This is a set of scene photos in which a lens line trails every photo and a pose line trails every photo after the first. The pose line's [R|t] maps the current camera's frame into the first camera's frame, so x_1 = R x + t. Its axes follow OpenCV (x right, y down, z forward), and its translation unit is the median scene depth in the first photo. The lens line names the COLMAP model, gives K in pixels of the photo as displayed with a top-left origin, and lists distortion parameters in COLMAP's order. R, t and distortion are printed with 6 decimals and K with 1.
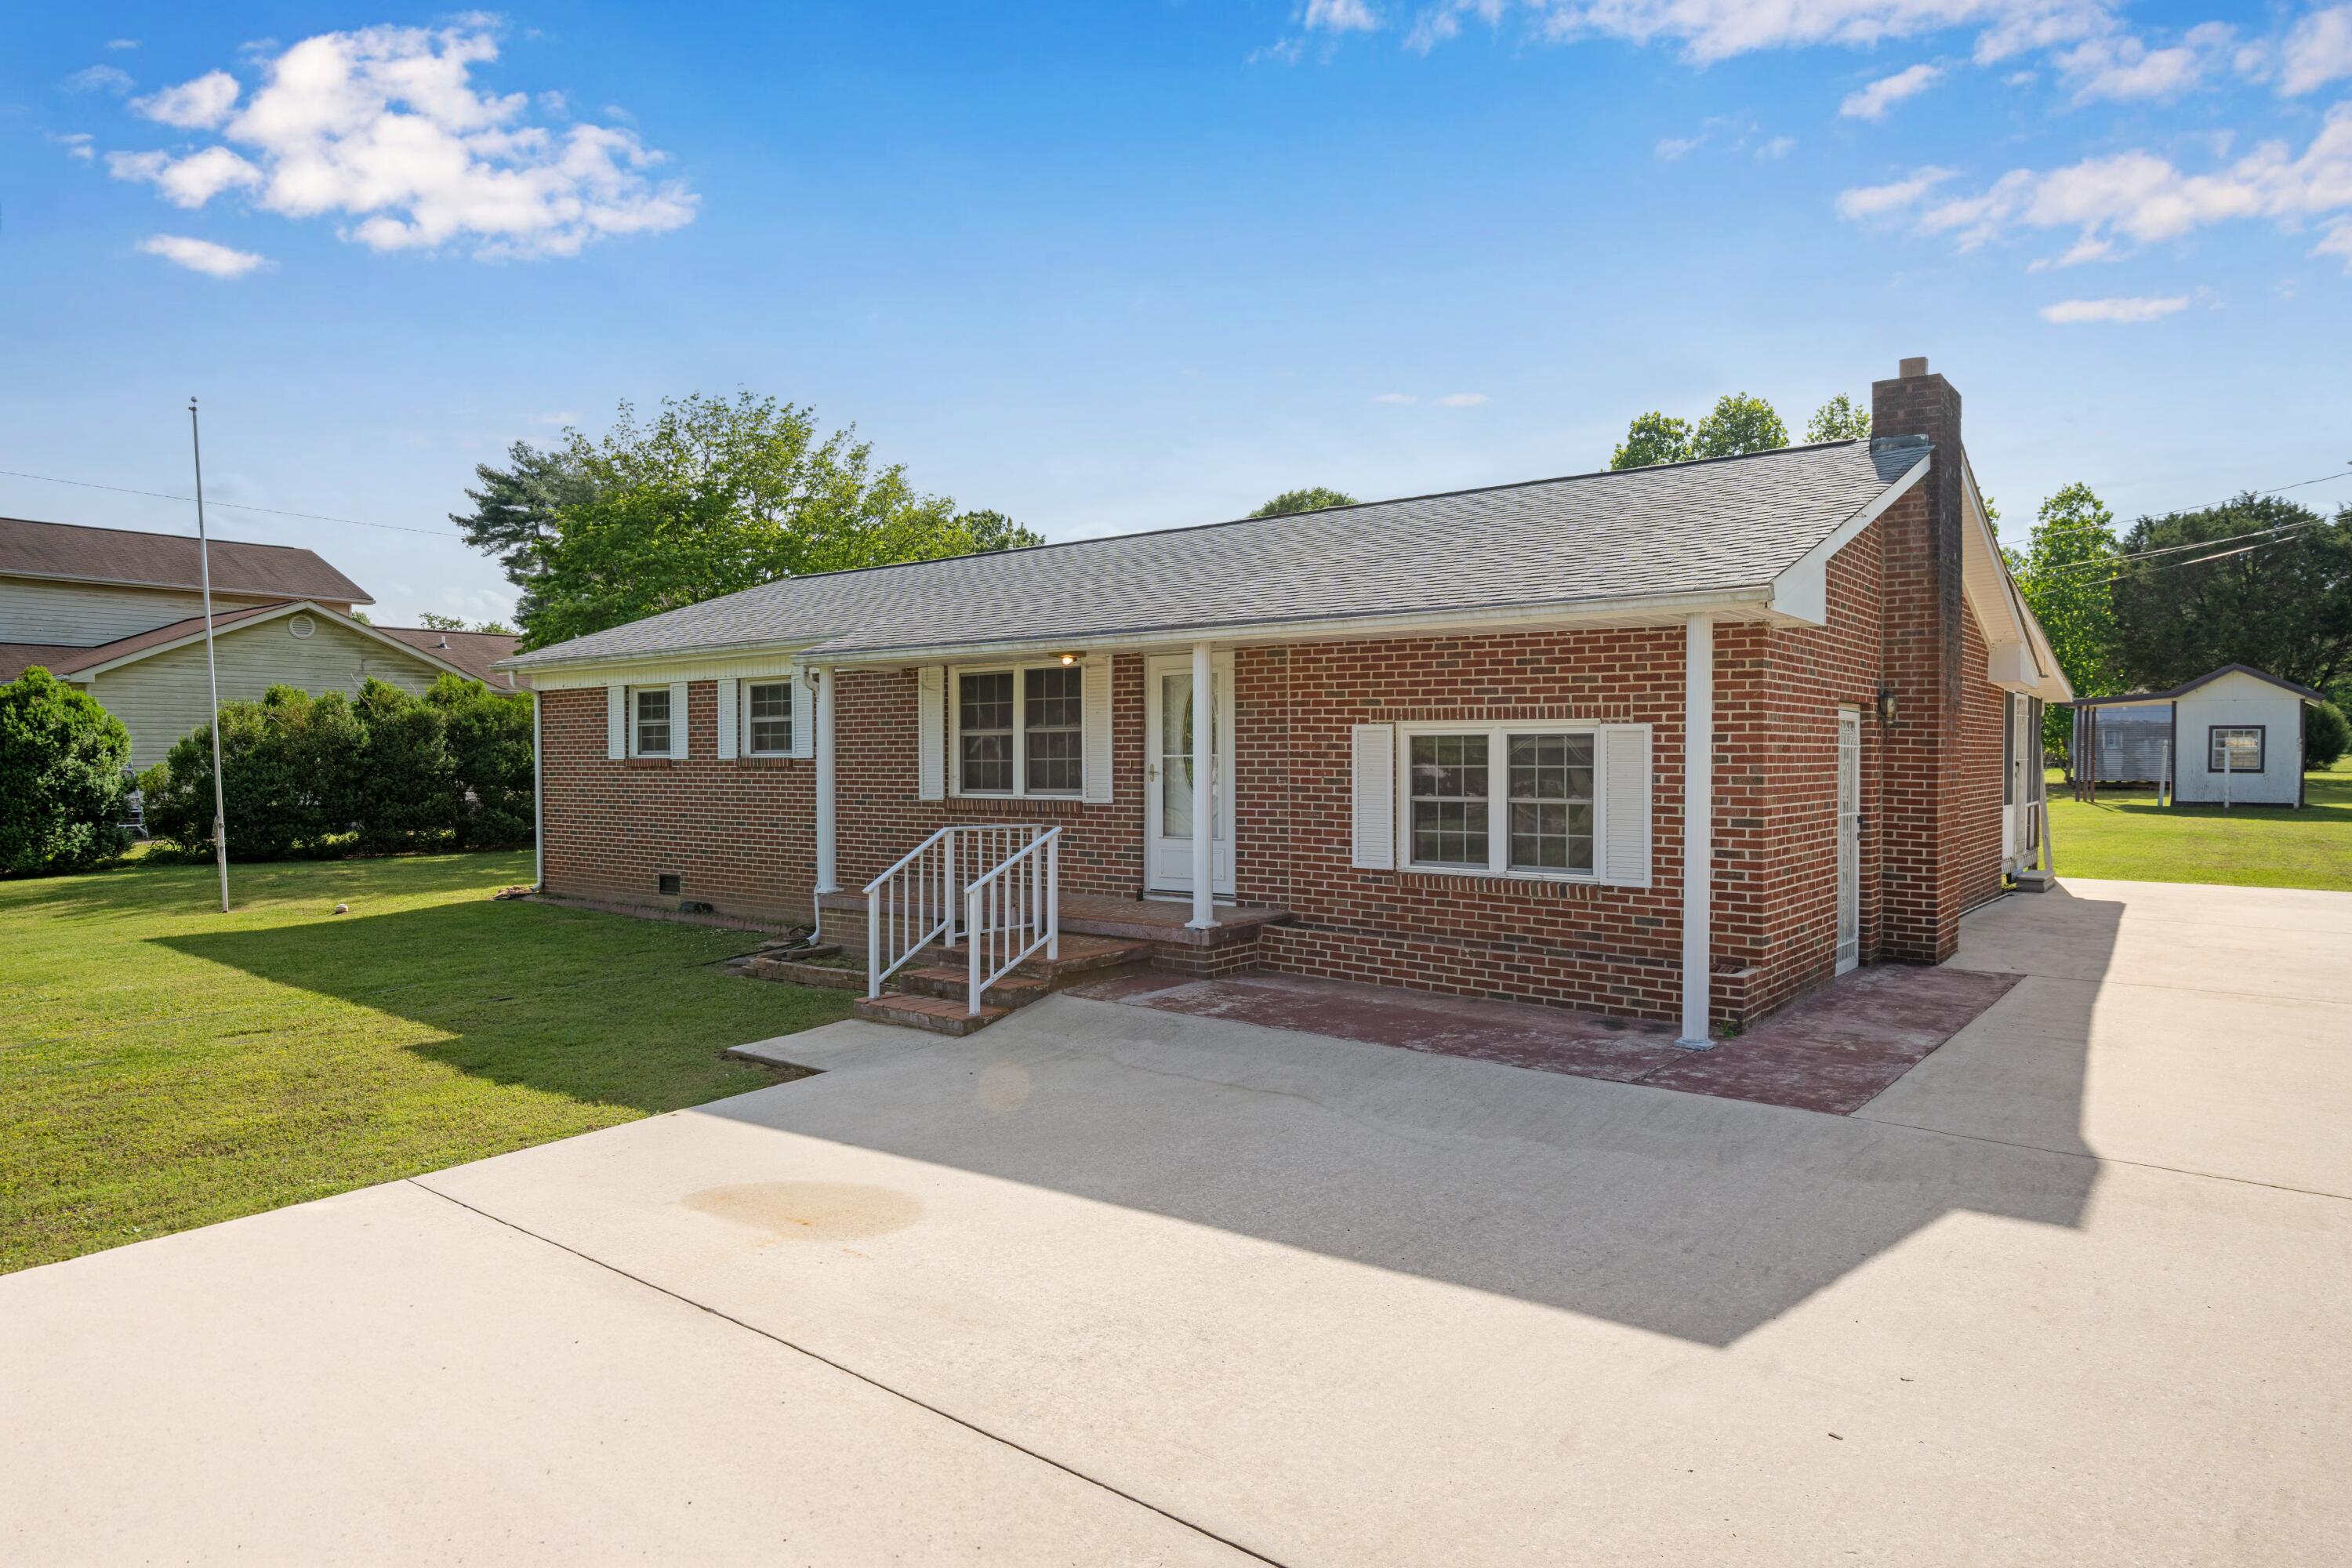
lens RADIAL K [[1170.4, 0, 1205.6], [0, 1170.4, 785.6], [0, 0, 1]] dist [0.000200, -0.010396]
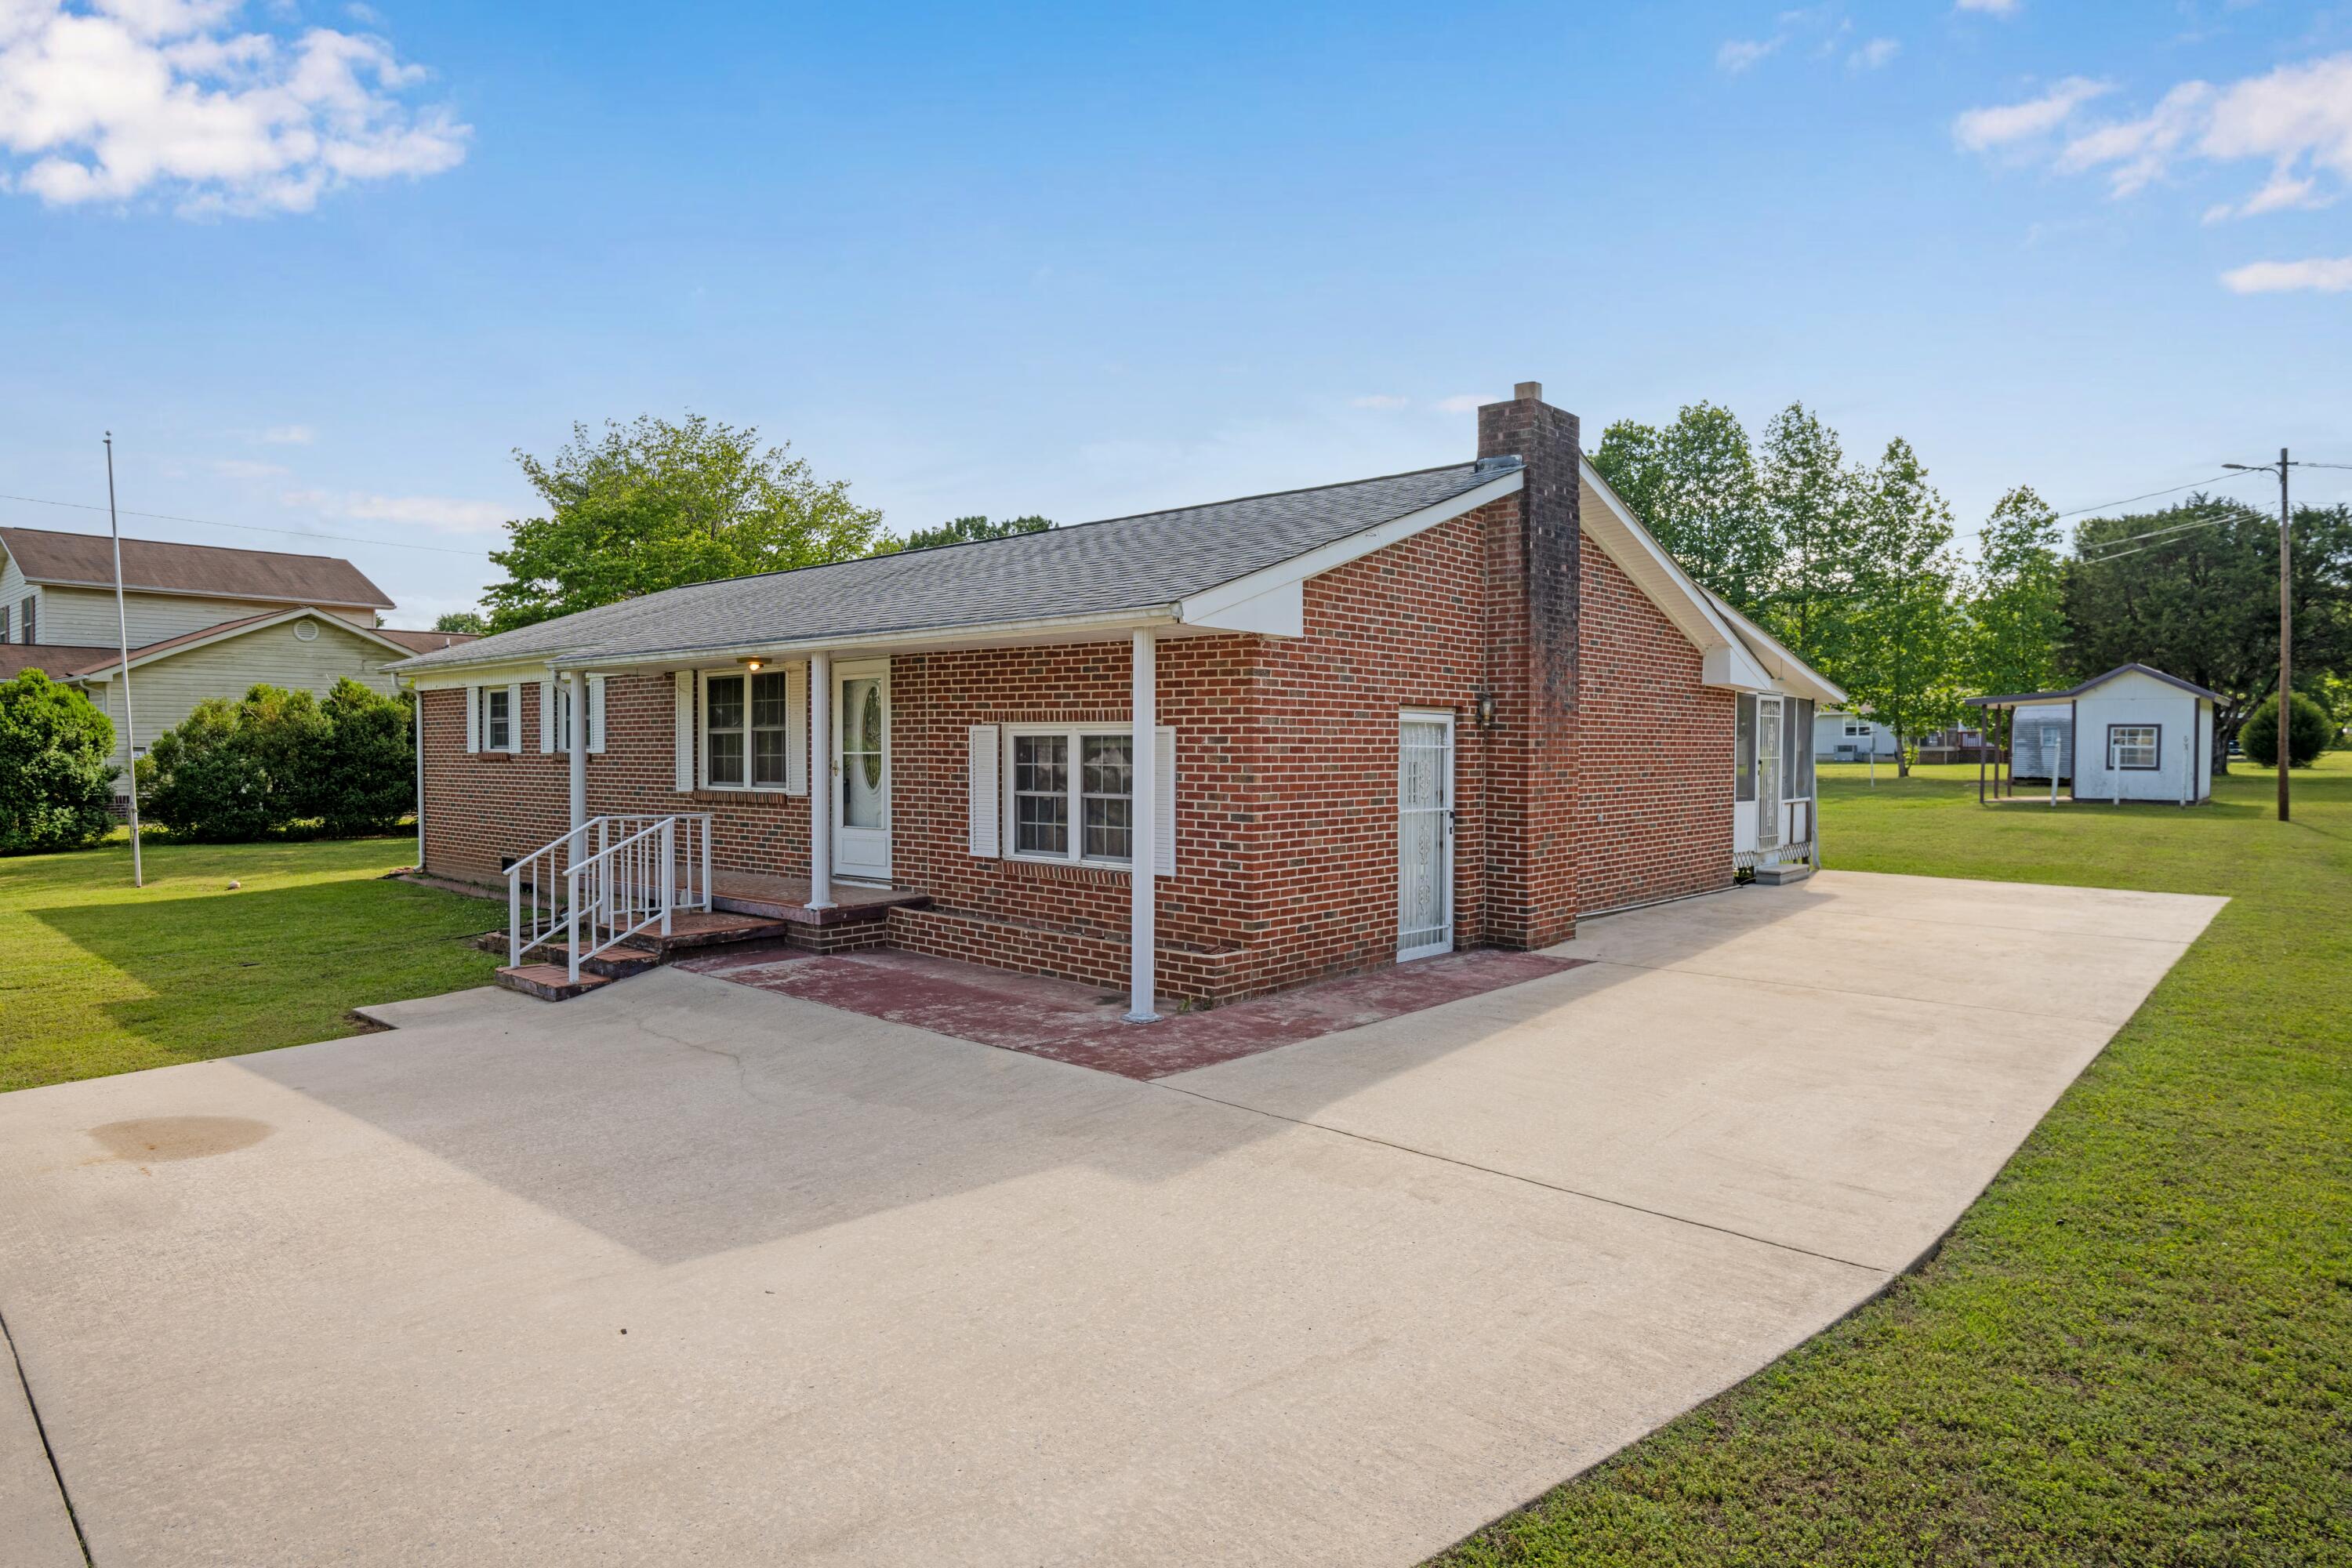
lens RADIAL K [[1117.0, 0, 1194.0], [0, 1117.0, 777.4], [0, 0, 1]] dist [-0.002237, -0.008999]
pose [[0.998847, 0.004561, -0.047785, 0.369592], [-0.004543, 0.999990, 0.000501, -0.004699], [0.047787, -0.000284, 0.998858, -0.036377]]
